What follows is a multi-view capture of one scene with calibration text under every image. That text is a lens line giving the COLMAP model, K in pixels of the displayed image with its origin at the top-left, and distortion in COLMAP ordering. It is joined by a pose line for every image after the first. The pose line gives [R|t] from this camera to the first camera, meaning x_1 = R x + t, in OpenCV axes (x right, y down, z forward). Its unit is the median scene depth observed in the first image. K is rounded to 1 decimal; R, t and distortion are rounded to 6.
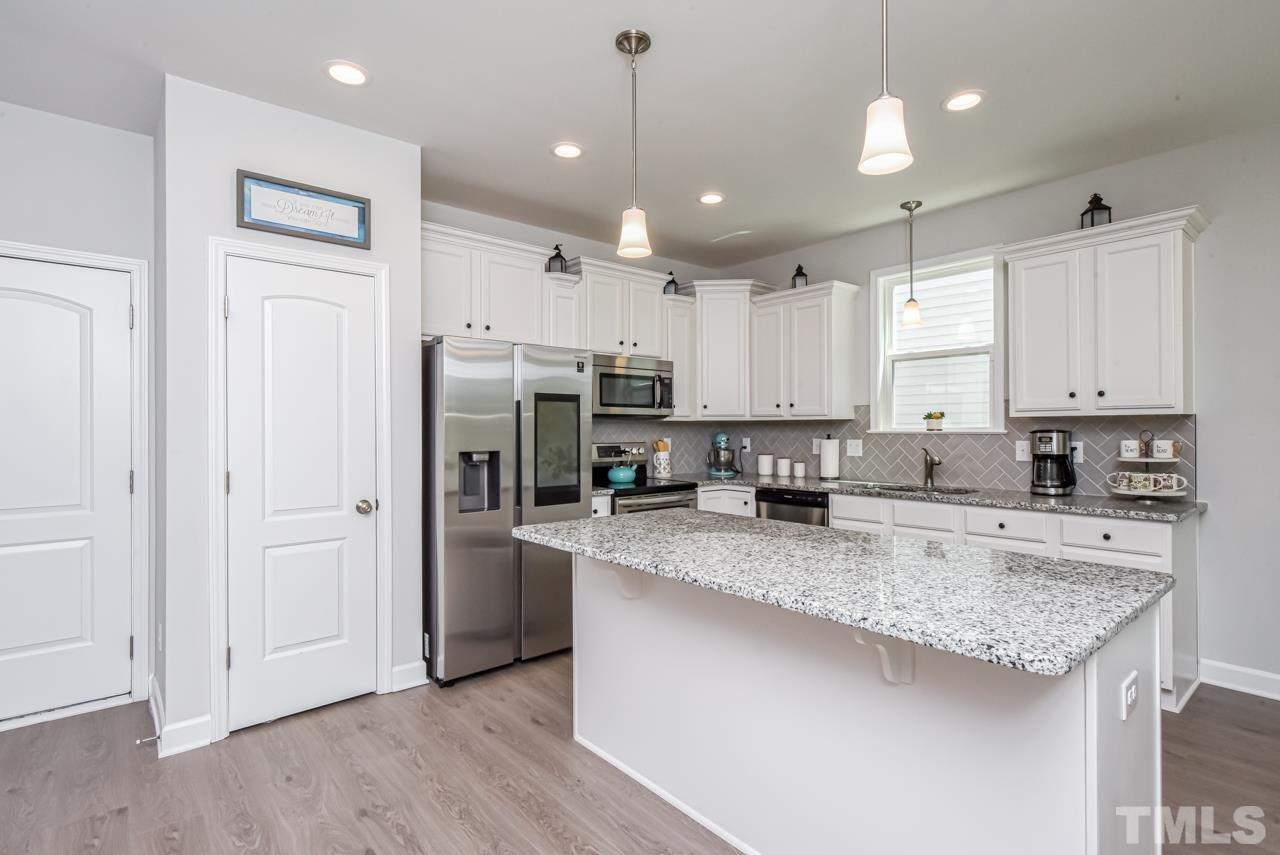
lens RADIAL K [[614.1, 0, 640.0], [0, 614.1, 427.5], [0, 0, 1]] dist [0.004978, 0.000457]
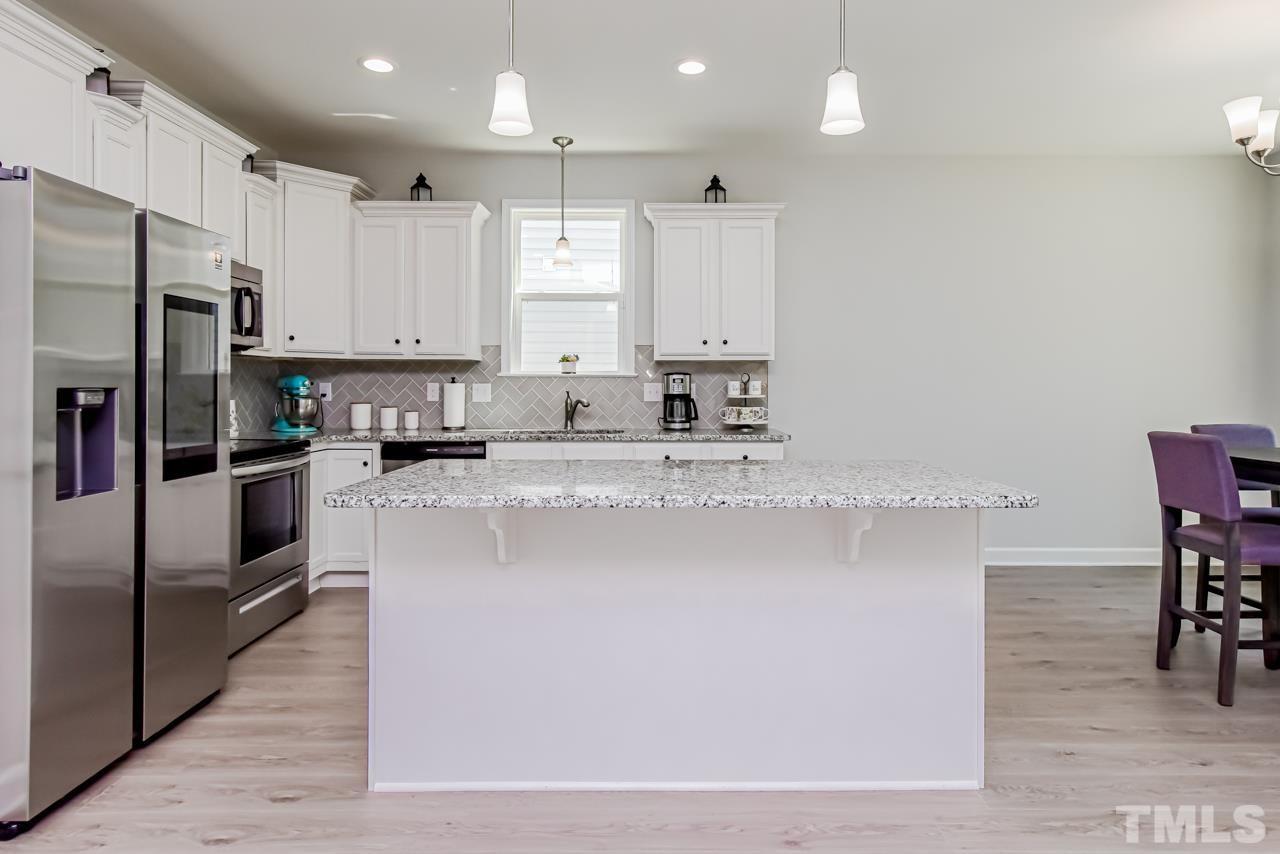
lens RADIAL K [[730.4, 0, 655.5], [0, 730.4, 387.6], [0, 0, 1]] dist [0.003676, 0.000970]
pose [[0.649165, 0.003947, 0.760638, -0.349129], [-0.005937, 0.999982, -0.000121, 0.028727], [-0.760625, -0.004437, 0.649177, 0.140105]]
